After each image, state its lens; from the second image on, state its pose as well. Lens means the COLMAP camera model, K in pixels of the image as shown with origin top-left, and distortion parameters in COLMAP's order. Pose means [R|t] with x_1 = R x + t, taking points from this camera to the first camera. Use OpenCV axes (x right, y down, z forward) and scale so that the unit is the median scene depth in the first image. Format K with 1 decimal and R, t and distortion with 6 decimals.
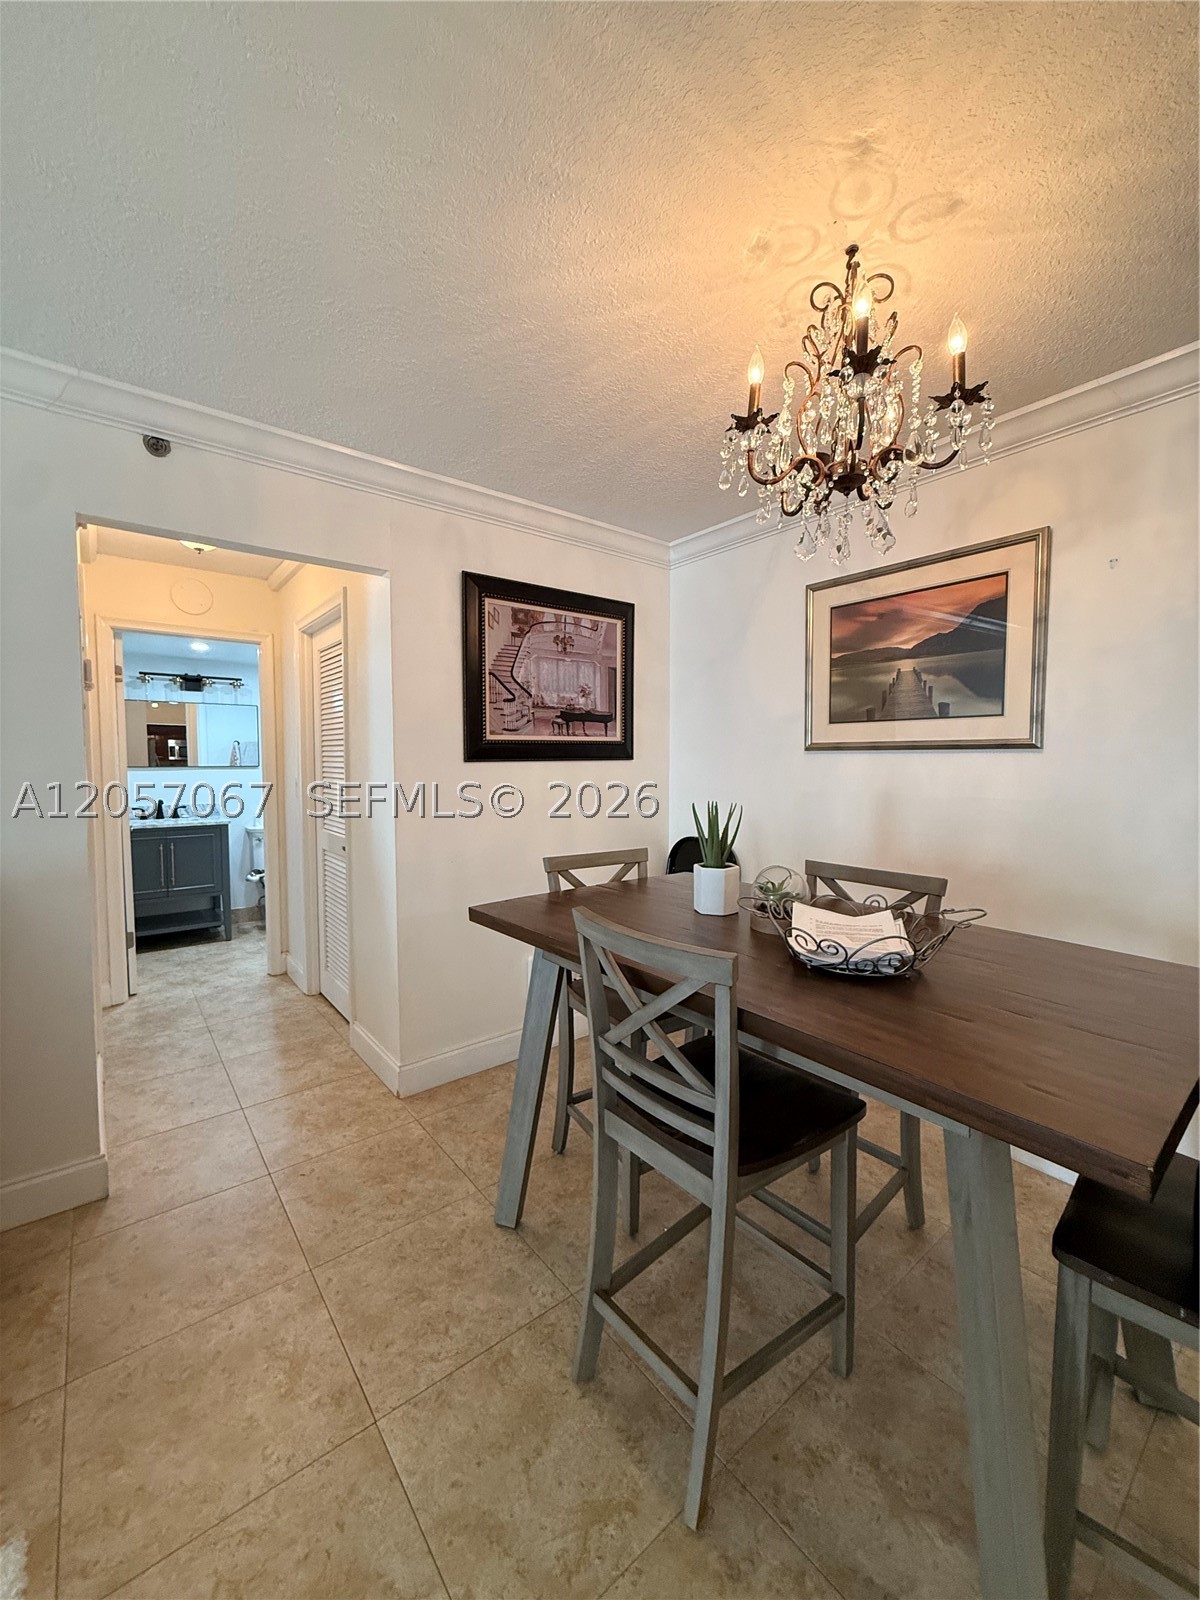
lens RADIAL K [[631.0, 0, 600.9], [0, 631.0, 792.6], [0, 0, 1]] dist [0.000577, -0.000052]
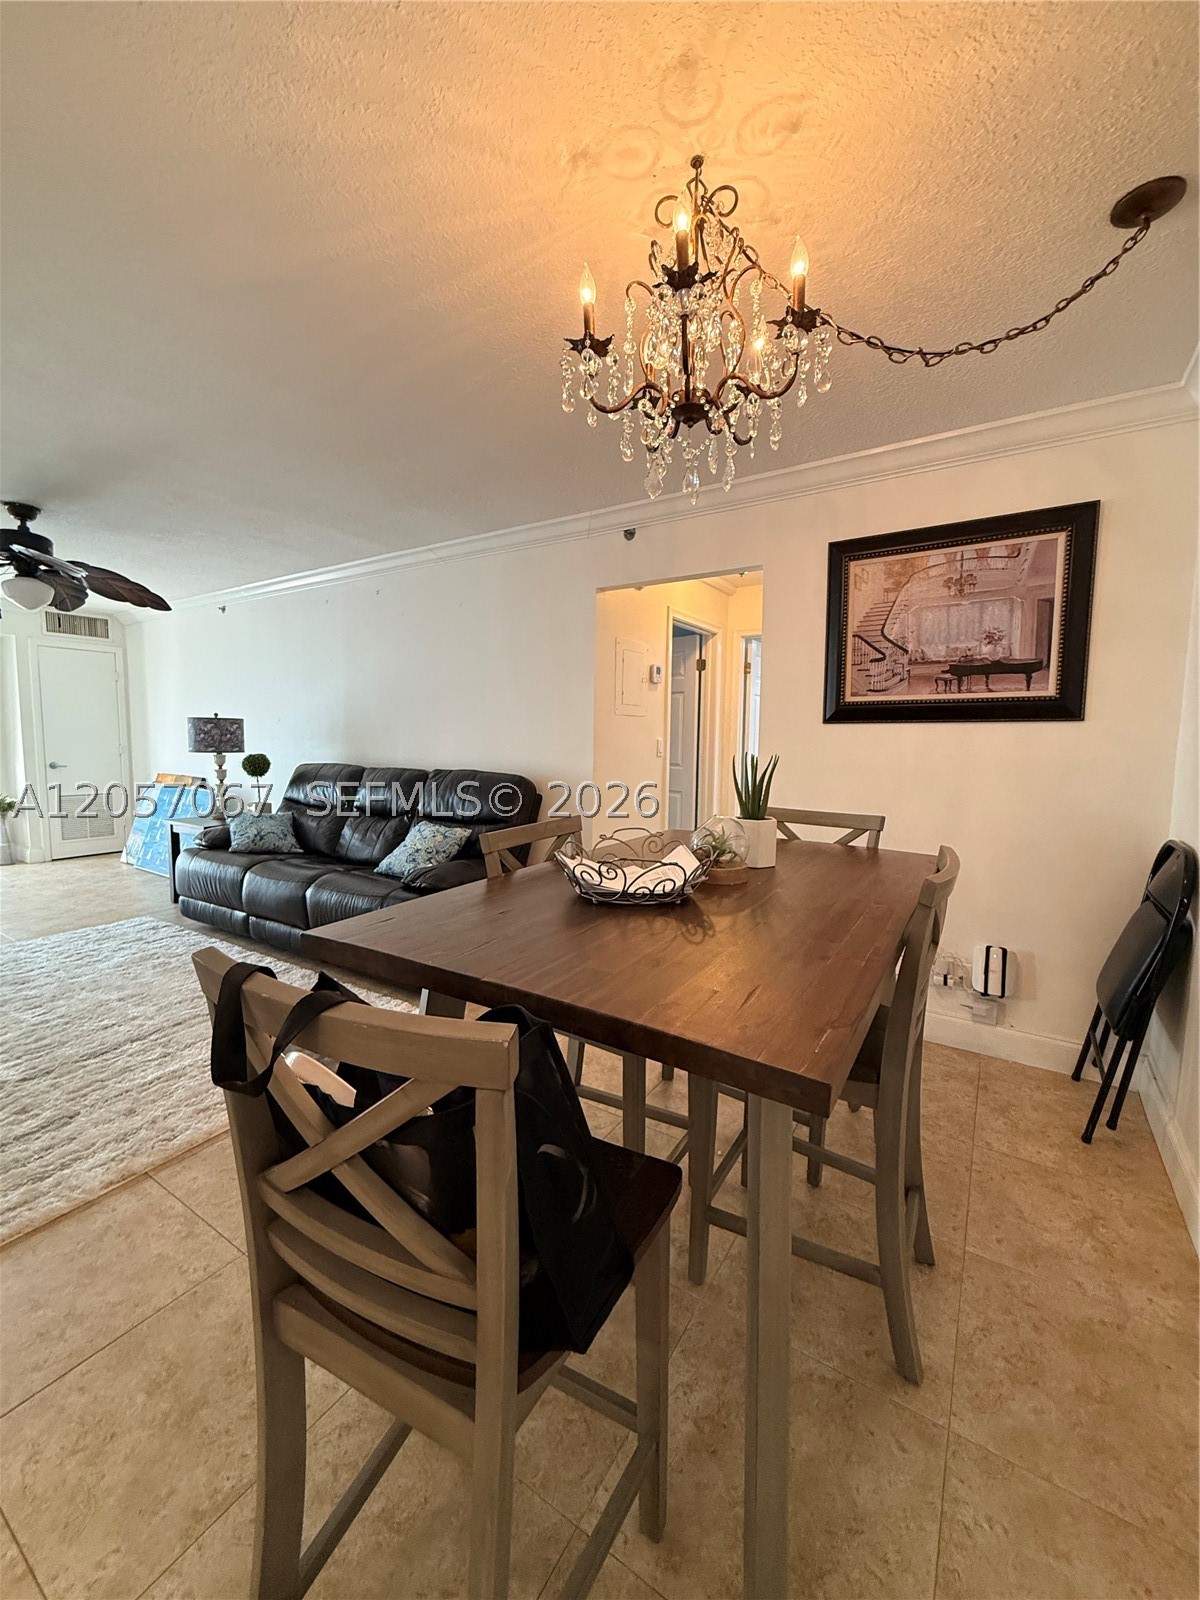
lens RADIAL K [[633.4, 0, 597.2], [0, 633.4, 793.6], [0, 0, 1]] dist [-0.000481, 0.000016]
pose [[0.326265, 0.090578, -0.940929, 0.647896], [-0.058285, 0.995432, 0.075615, 0.010623], [0.943480, 0.030172, 0.330054, 0.271786]]
